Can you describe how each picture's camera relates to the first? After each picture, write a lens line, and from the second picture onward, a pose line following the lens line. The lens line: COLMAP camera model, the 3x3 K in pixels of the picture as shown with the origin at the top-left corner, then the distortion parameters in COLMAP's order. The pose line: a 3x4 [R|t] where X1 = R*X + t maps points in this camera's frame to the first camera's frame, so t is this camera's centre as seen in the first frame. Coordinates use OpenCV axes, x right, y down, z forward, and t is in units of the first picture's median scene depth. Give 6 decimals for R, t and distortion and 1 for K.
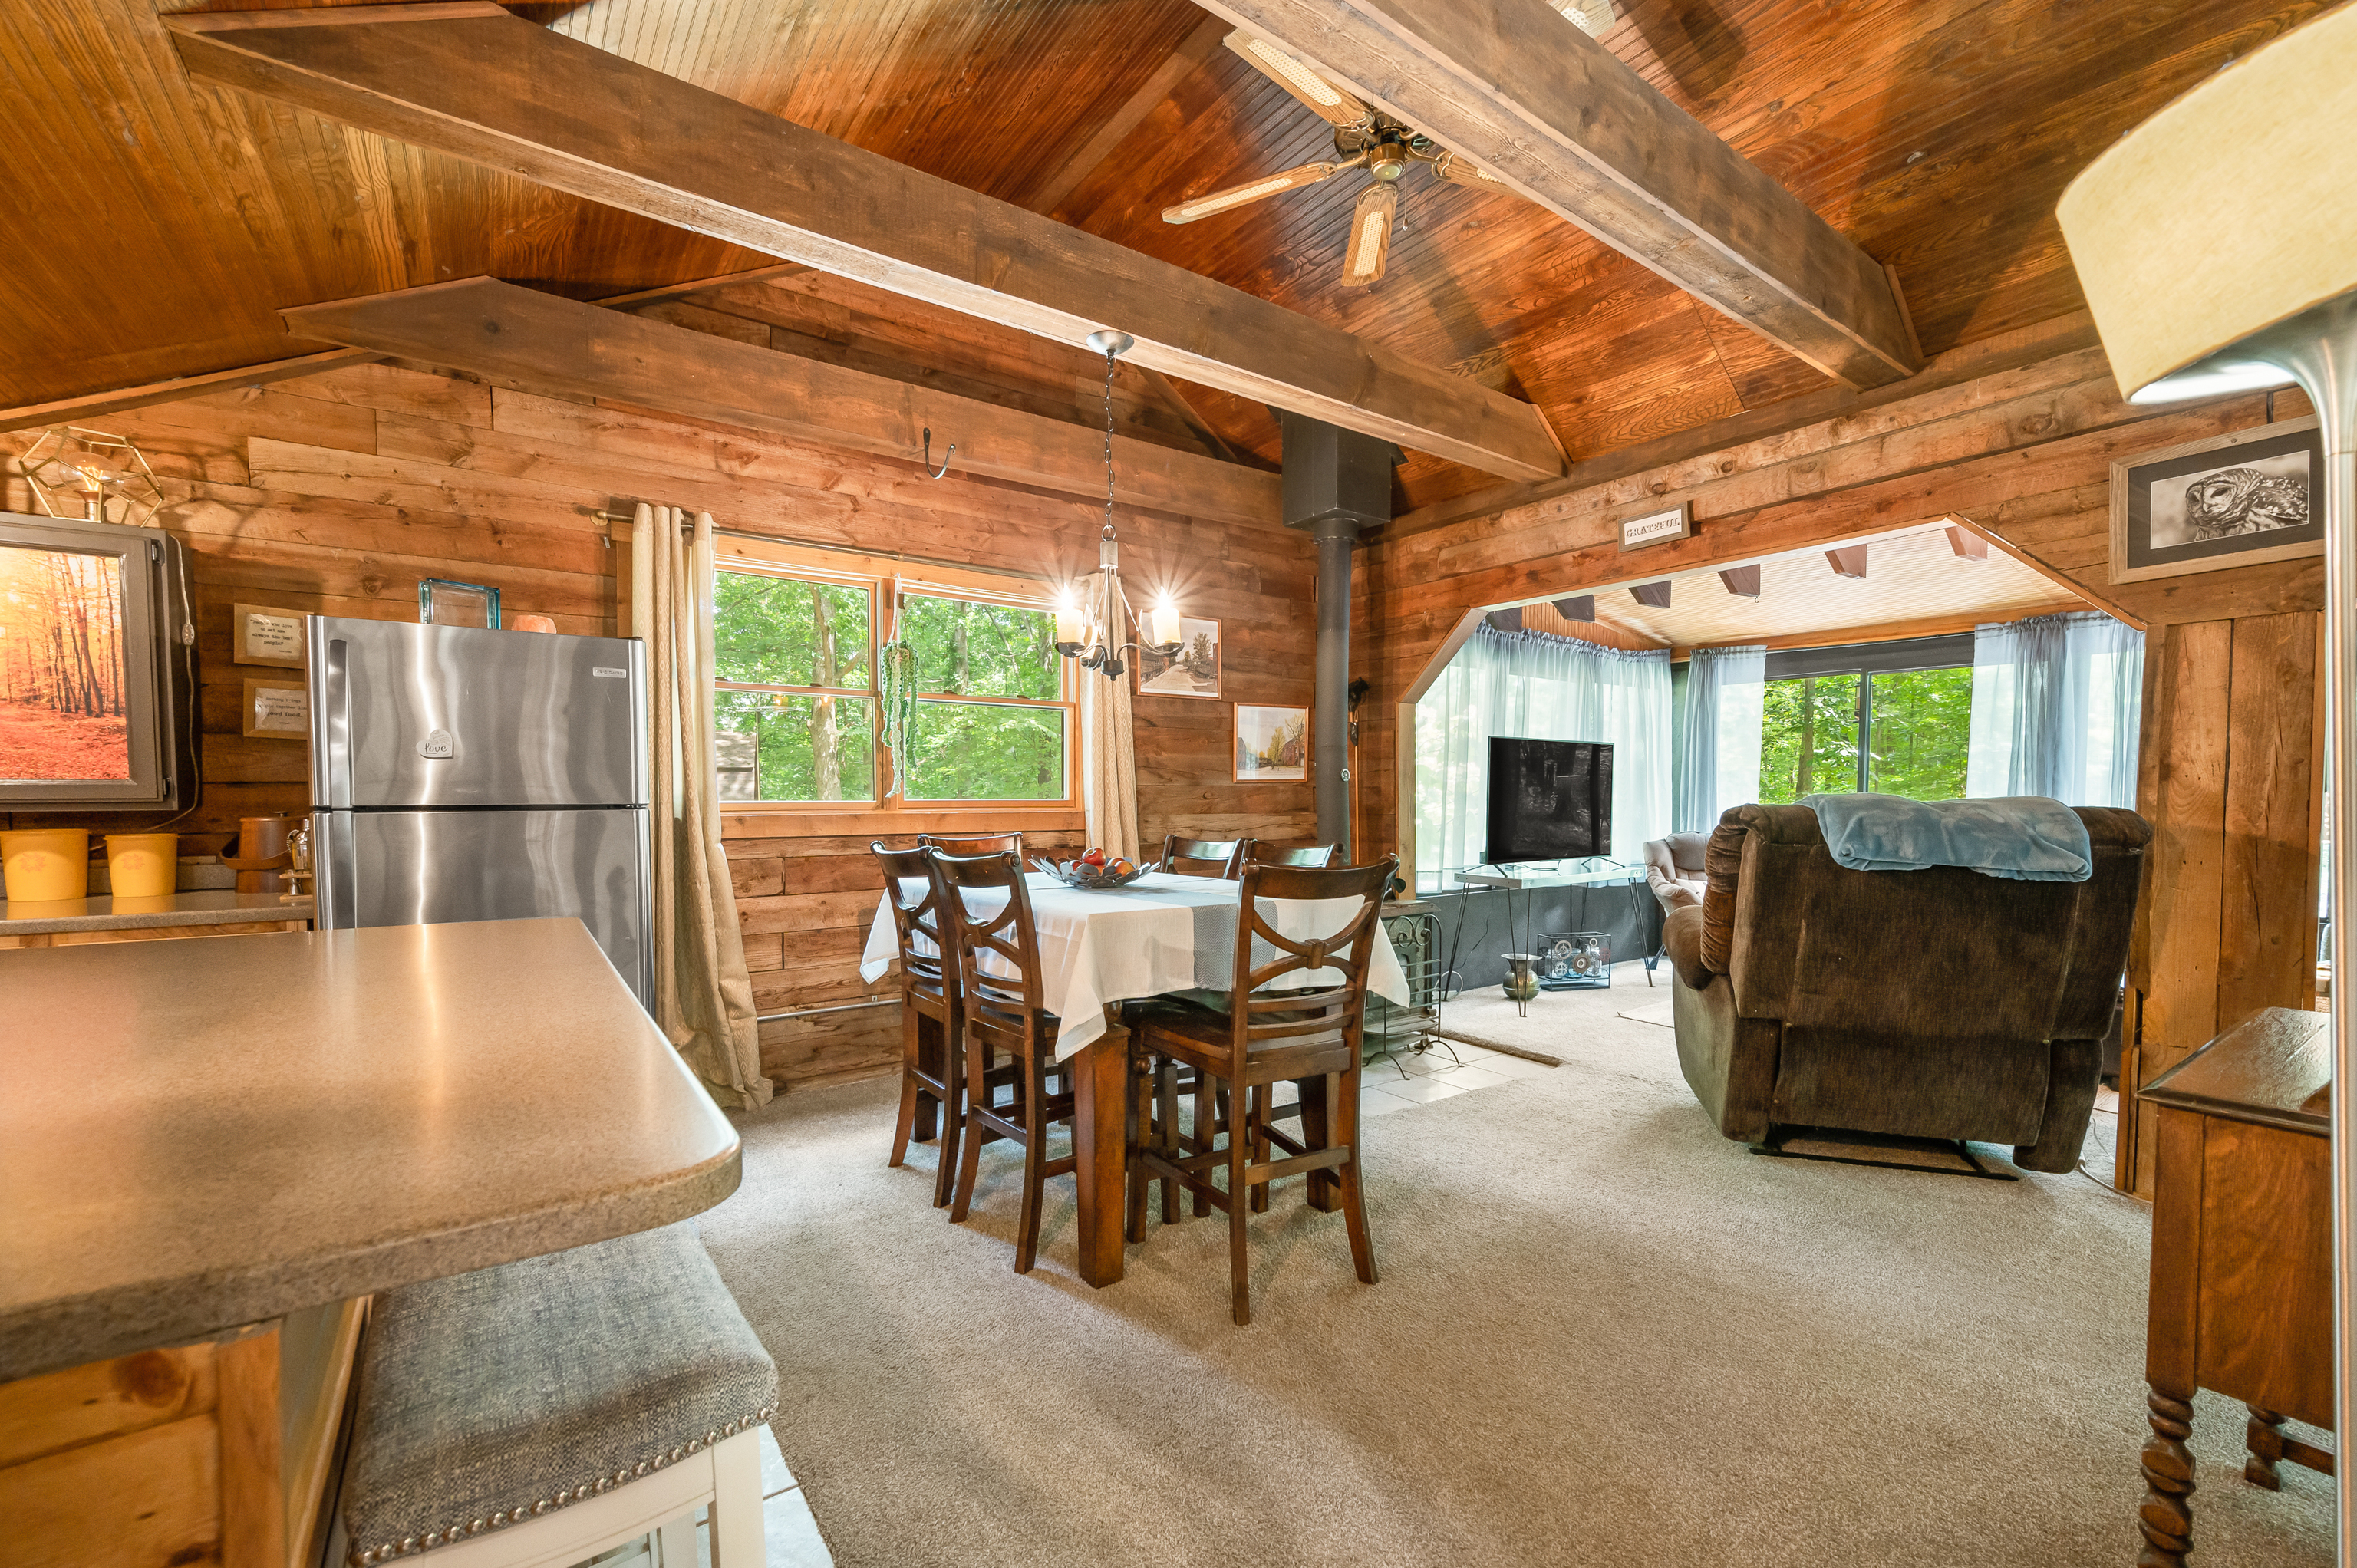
lens RADIAL K [[963.6, 0, 1188.7], [0, 963.6, 799.3], [0, 0, 1]] dist [-0.000195, 0.009327]
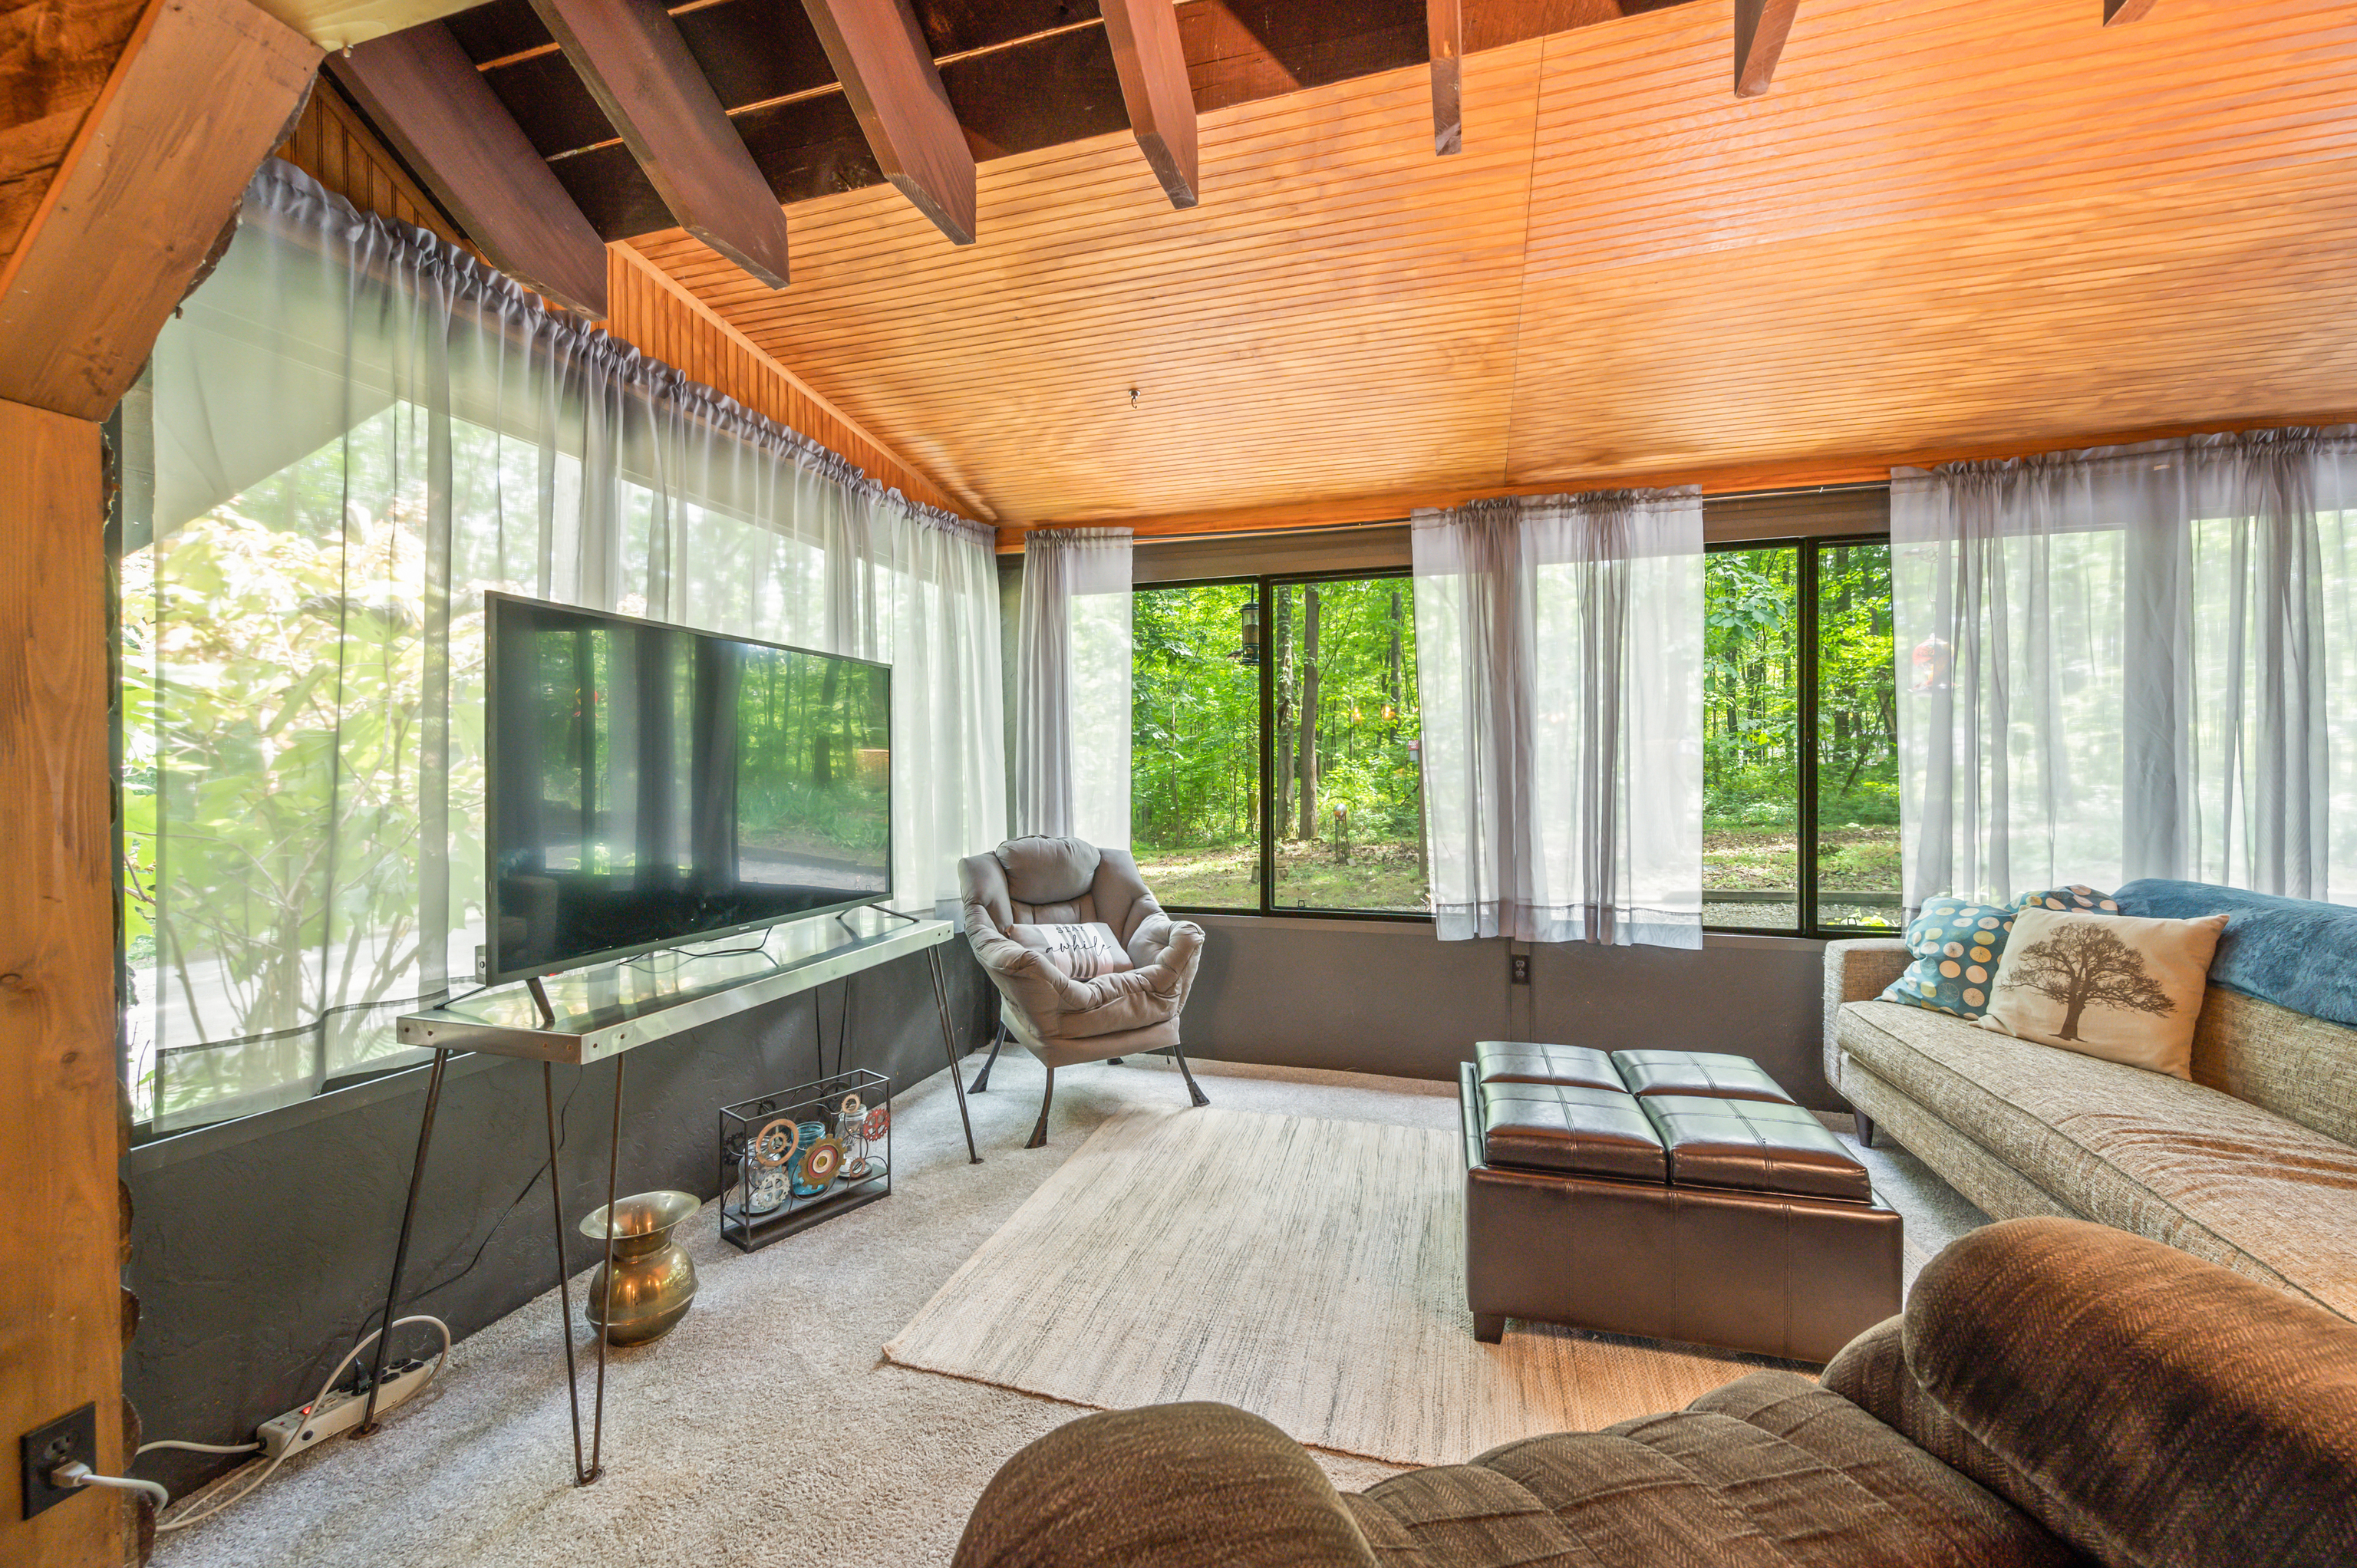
lens RADIAL K [[963.6, 0, 1188.7], [0, 963.6, 799.3], [0, 0, 1]] dist [-0.000195, 0.009327]
pose [[0.791606, -0.027999, 0.610390, 0.258237], [0.021742, 0.999608, 0.017657, 0.003019], [-0.610645, -0.000706, 0.791904, 0.518740]]
